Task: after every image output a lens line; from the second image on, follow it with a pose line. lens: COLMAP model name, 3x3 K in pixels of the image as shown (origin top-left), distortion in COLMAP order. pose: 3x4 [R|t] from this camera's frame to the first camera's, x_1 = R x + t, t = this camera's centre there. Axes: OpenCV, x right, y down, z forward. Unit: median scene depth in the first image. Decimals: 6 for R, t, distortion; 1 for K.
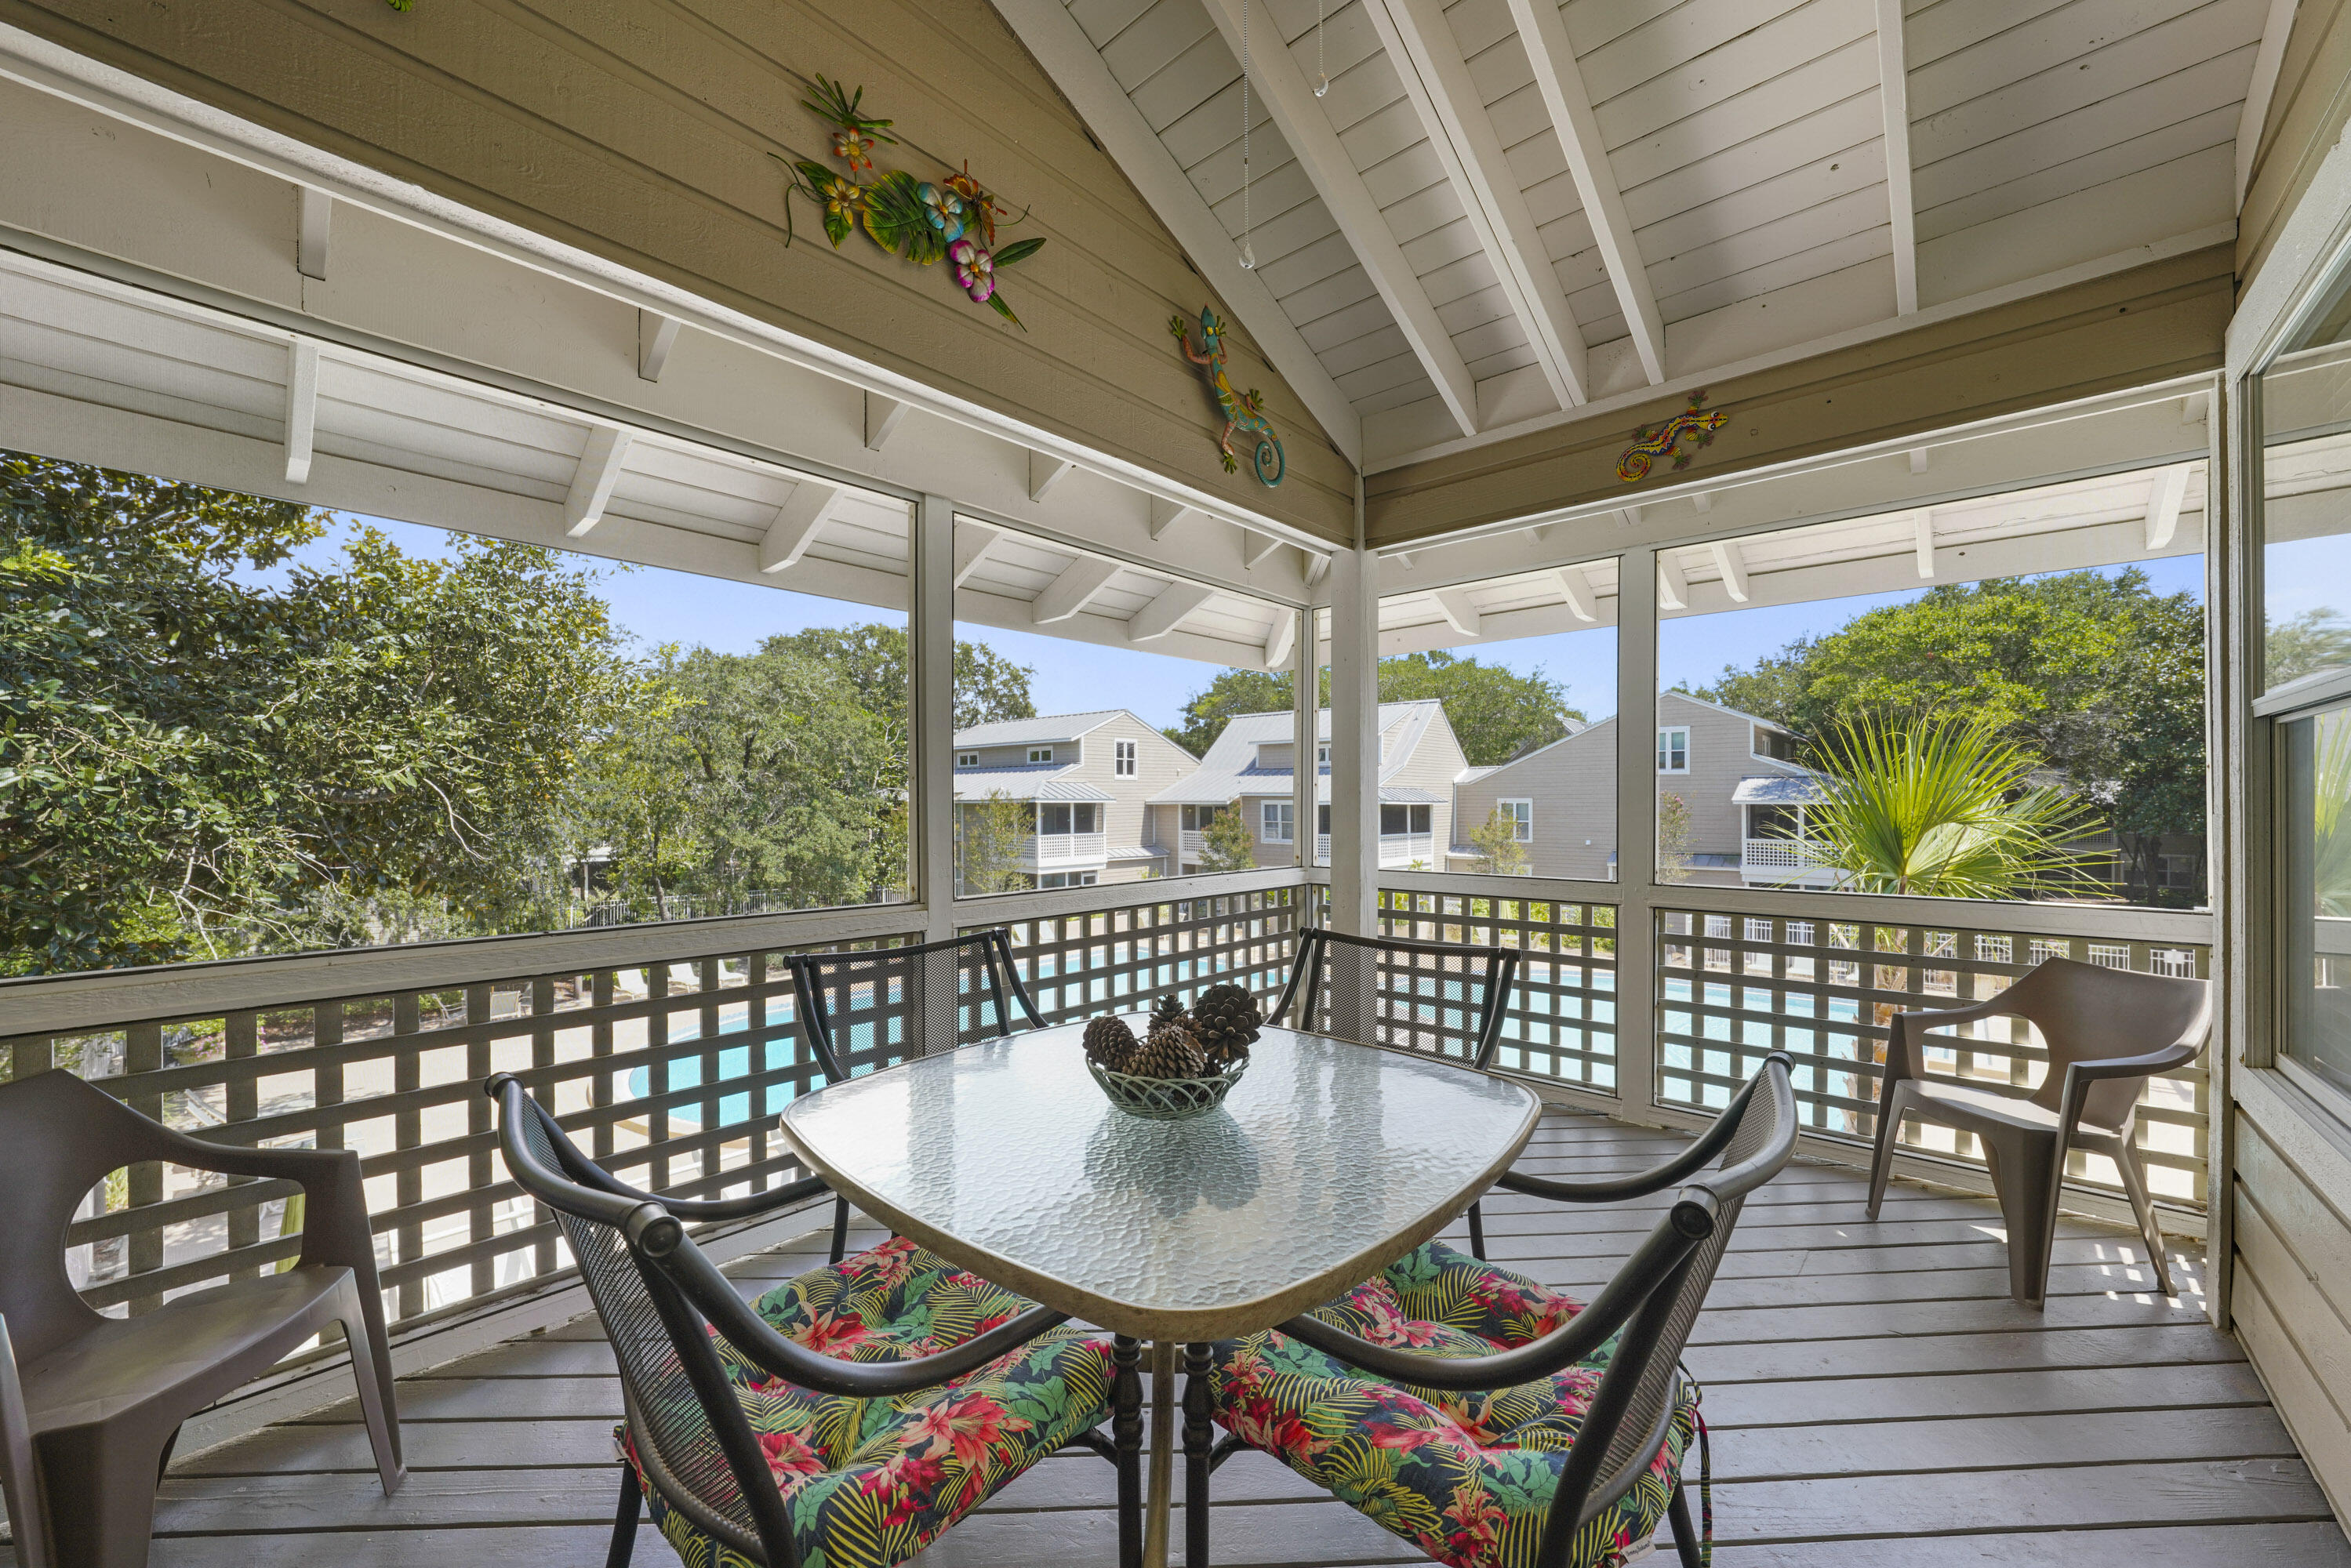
lens RADIAL K [[900.2, 0, 1217.5], [0, 900.2, 796.5], [0, 0, 1]] dist [-0.017399, -0.000110]
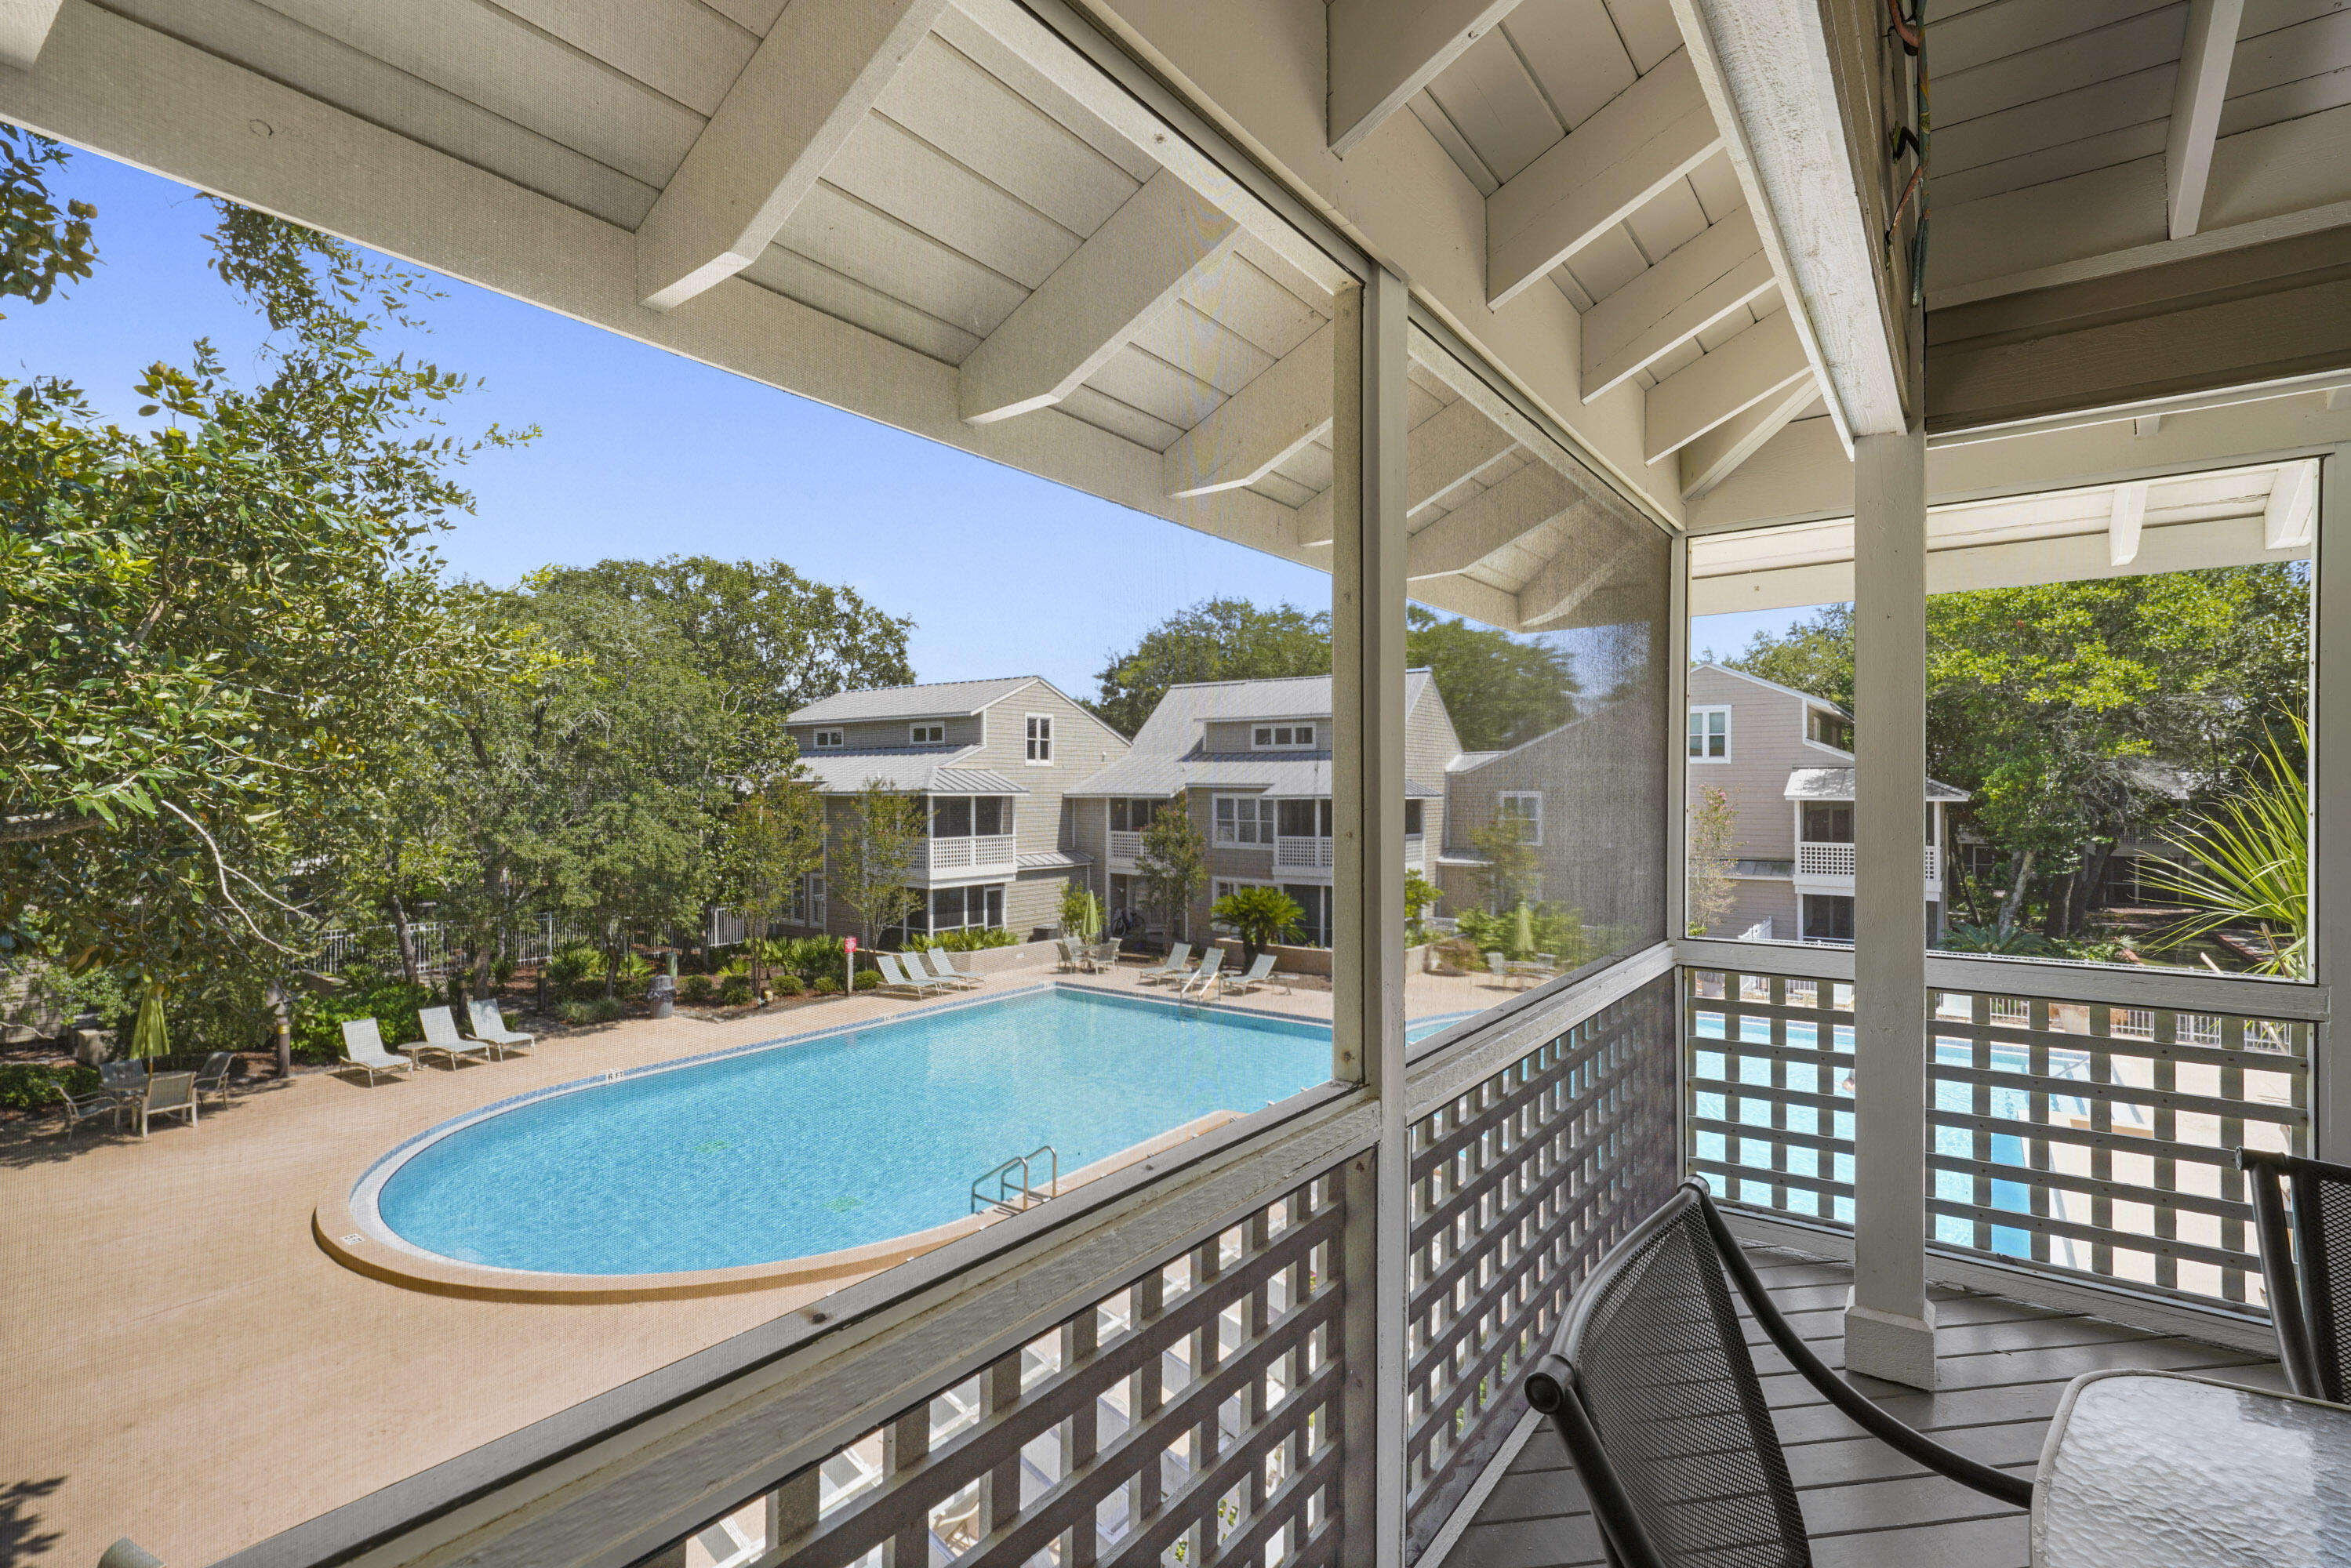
lens RADIAL K [[1053.5, 0, 1147.1], [0, 1053.5, 776.3], [0, 0, 1]] dist [0.000070, 0.000122]
pose [[0.994825, 0.004468, 0.101502, -0.120493], [-0.004532, 0.999990, 0.000401, -0.012266], [-0.101499, -0.000859, 0.994835, 0.100544]]
